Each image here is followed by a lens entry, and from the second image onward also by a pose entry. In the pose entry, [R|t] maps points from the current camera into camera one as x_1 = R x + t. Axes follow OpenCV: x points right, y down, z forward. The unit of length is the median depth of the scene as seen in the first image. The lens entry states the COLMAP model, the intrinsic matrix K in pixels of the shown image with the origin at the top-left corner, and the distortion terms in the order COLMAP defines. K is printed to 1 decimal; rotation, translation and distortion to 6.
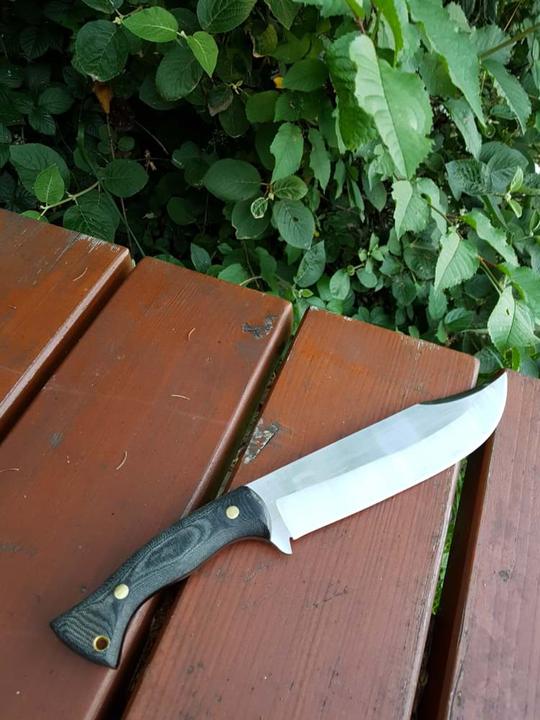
lens RADIAL K [[580.7, 0, 269.9], [0, 580.7, 364.4], [0, 0, 1]] dist [-0.013444, 0.001981]
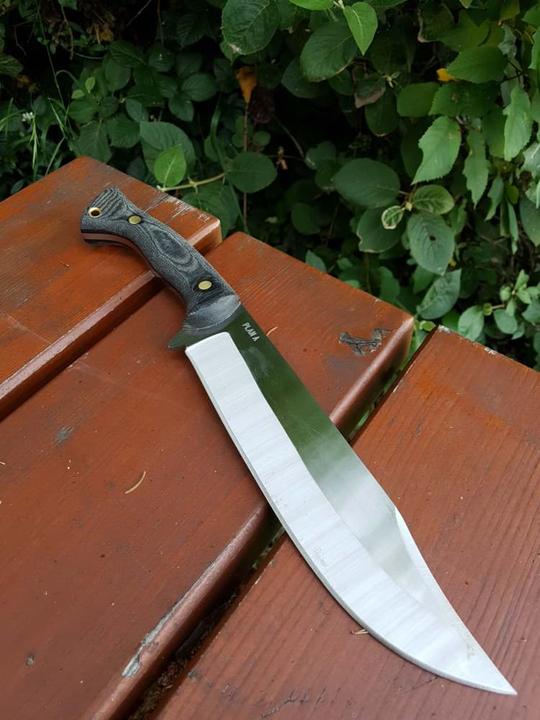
lens RADIAL K [[580.7, 0, 267.3], [0, 580.7, 369.8], [0, 0, 1]] dist [-0.013444, 0.001981]
pose [[0.965194, 0.184104, -0.185760, 0.004145], [-0.191889, 0.981106, -0.024678, 0.006809], [0.177707, 0.059464, 0.982285, 0.138244]]
